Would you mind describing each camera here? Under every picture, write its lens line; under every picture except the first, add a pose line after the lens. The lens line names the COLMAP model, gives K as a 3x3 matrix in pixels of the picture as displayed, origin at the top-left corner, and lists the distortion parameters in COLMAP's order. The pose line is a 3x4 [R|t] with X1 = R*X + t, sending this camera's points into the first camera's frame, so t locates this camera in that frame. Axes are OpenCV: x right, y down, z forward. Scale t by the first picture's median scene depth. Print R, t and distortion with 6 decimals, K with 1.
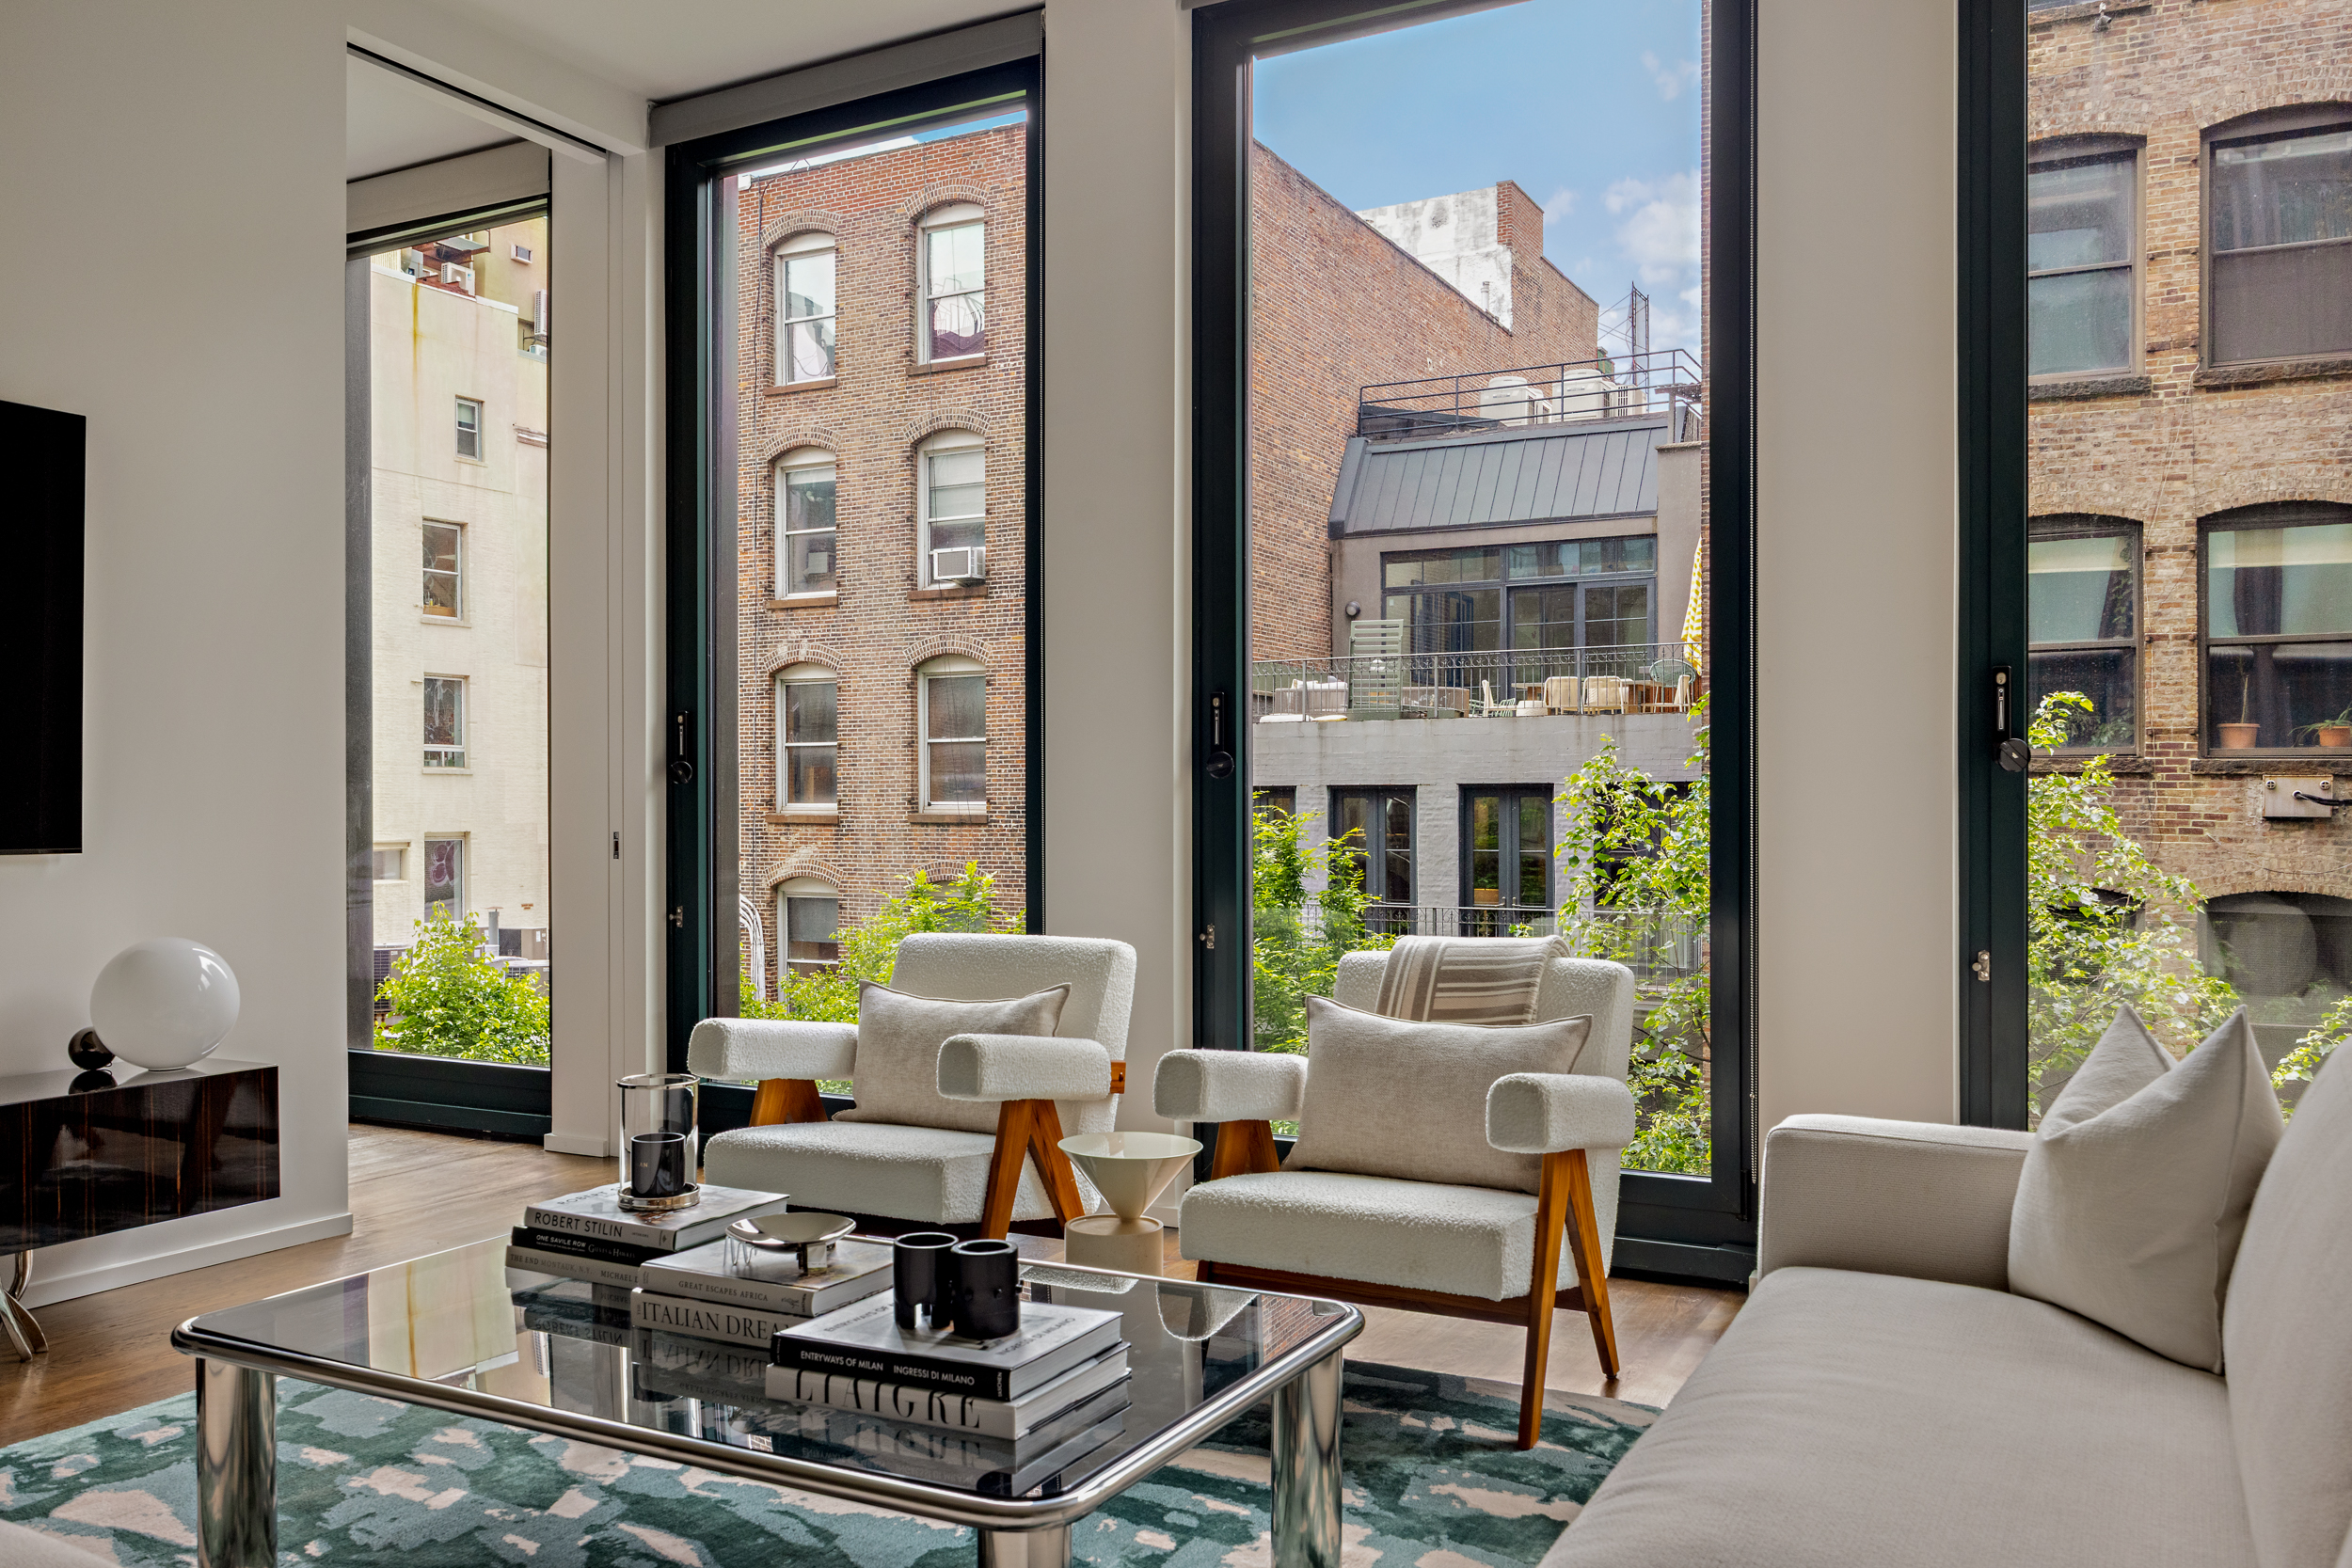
lens RADIAL K [[1814.0, 0, 1190.2], [0, 1814.0, 807.9], [0, 0, 1]] dist [0.005879, -0.012080]
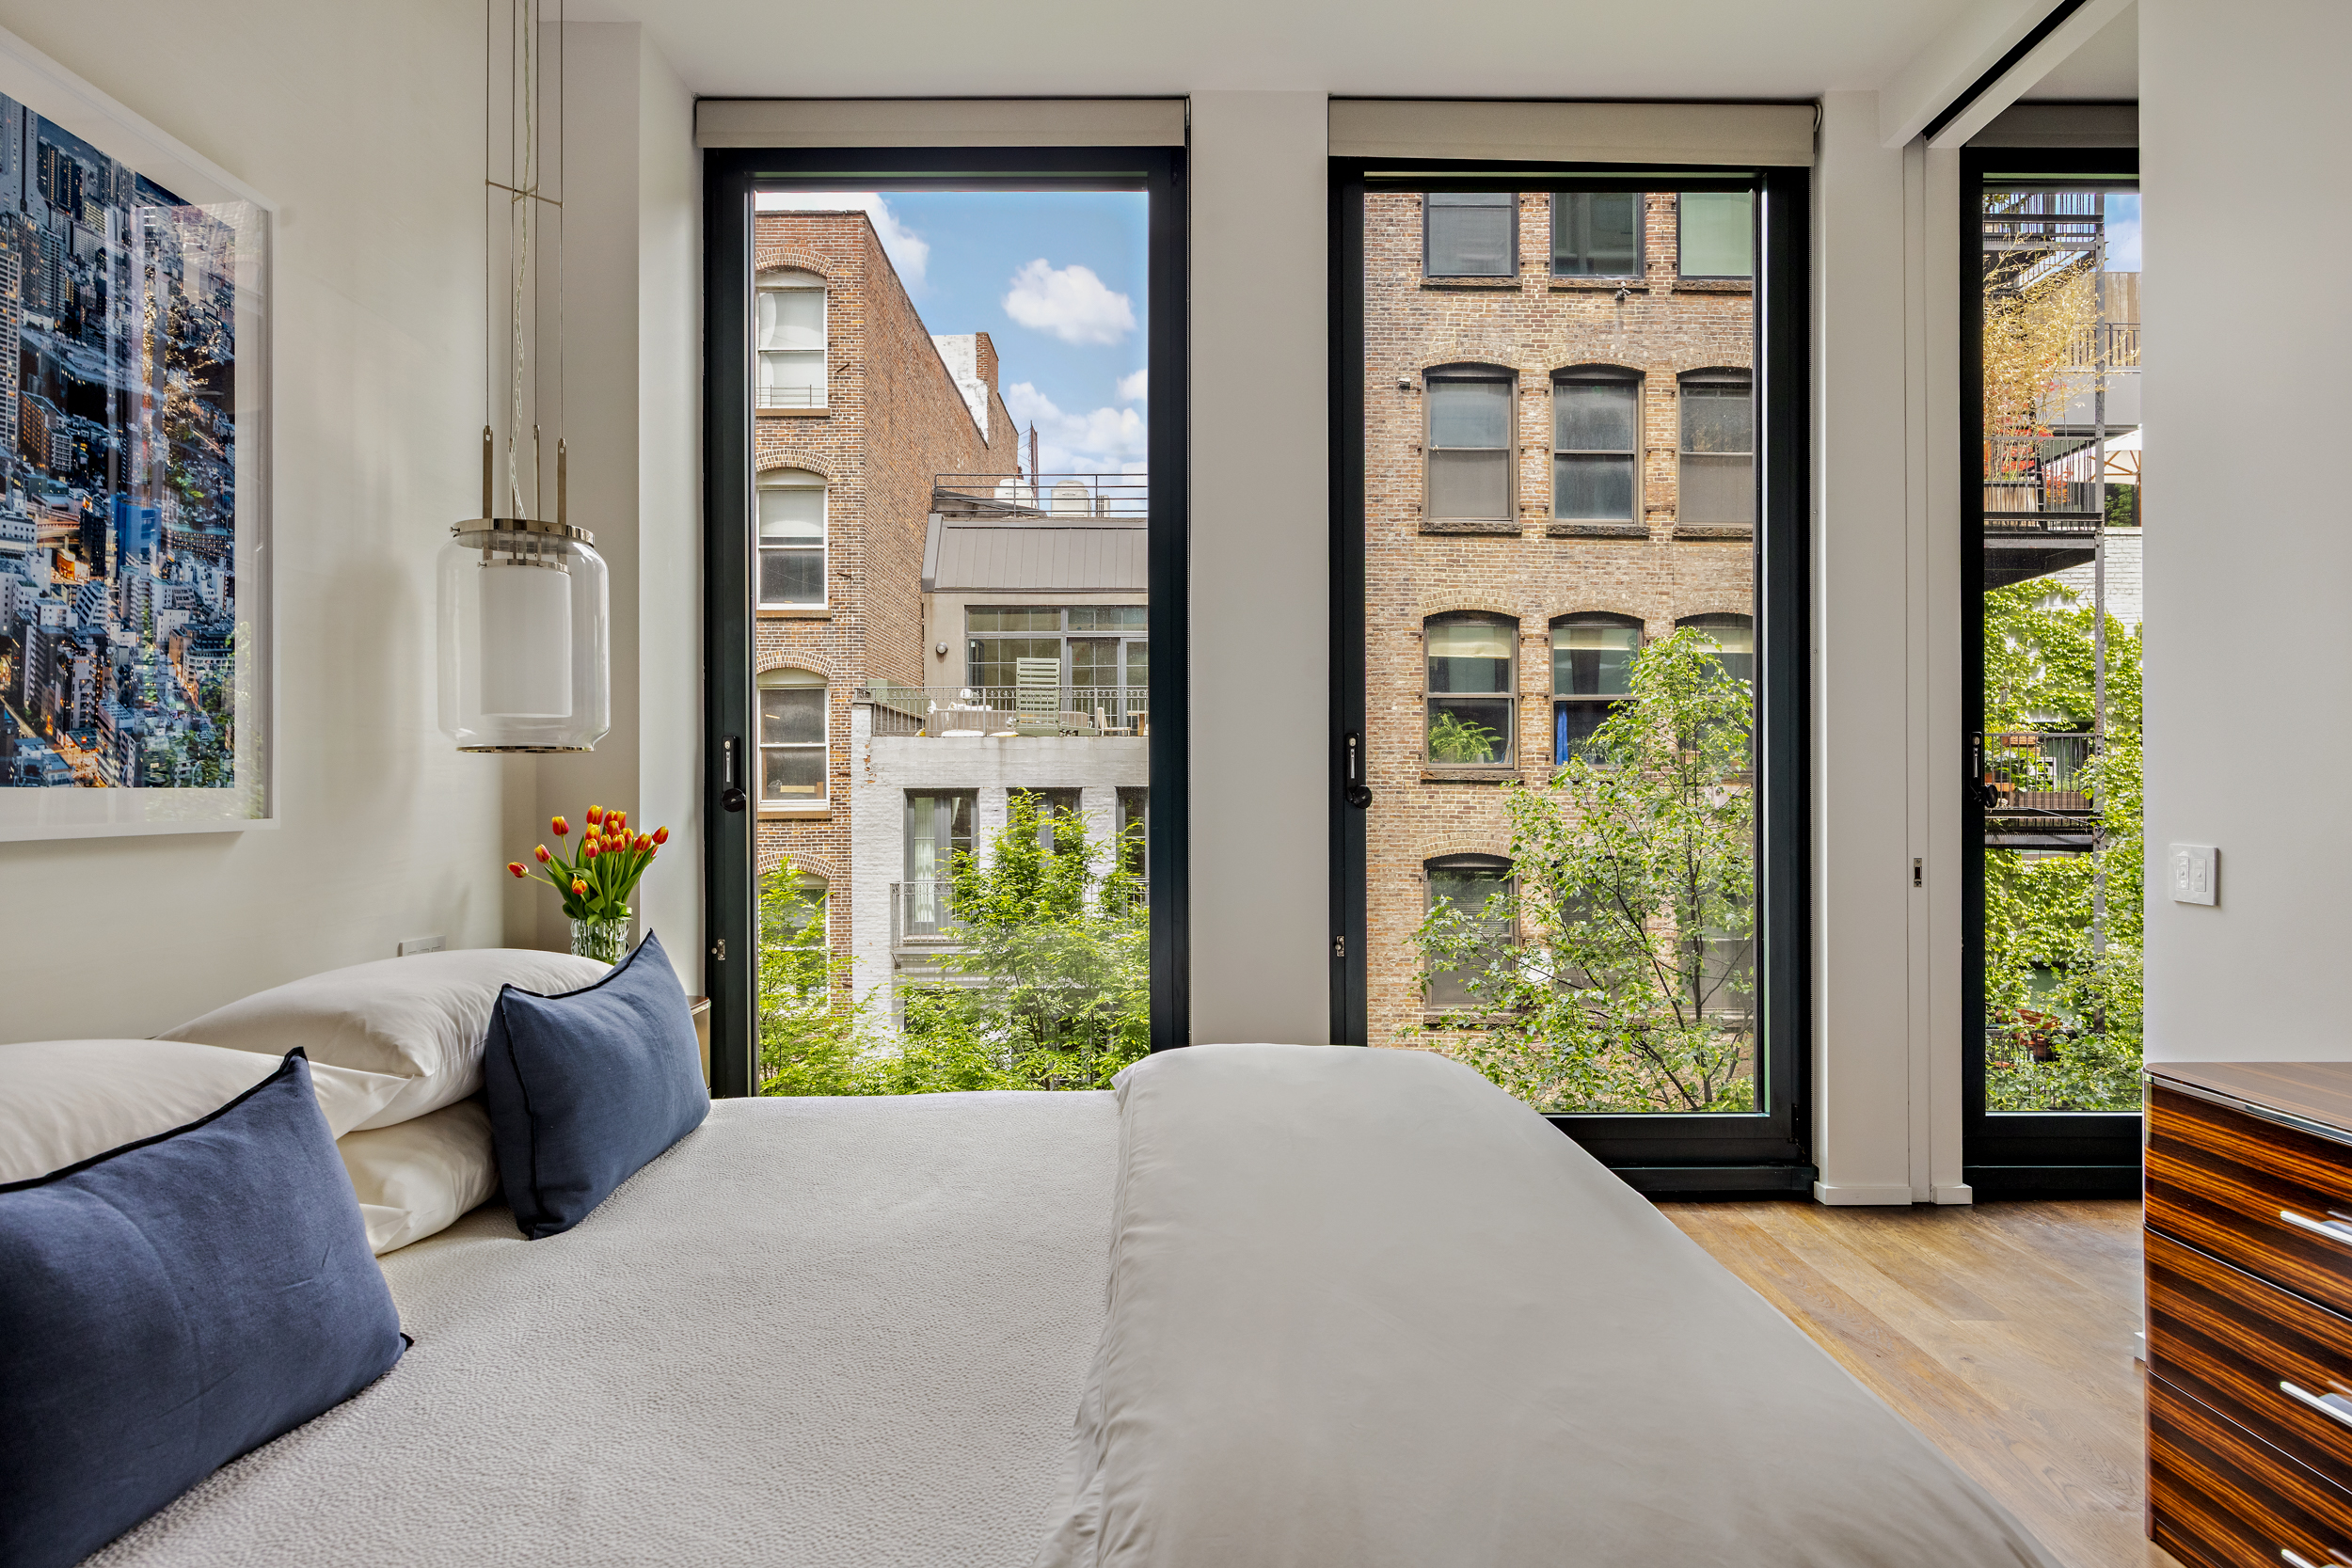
lens RADIAL K [[1298.1, 0, 1184.8], [0, 1298.1, 791.2], [0, 0, 1]] dist [-0.000206, 0.001691]
pose [[0.877811, -0.000023, 0.479007, -0.355716], [0.002952, 0.999981, -0.005362, -0.006790], [-0.478998, 0.006121, 0.877795, 0.217185]]
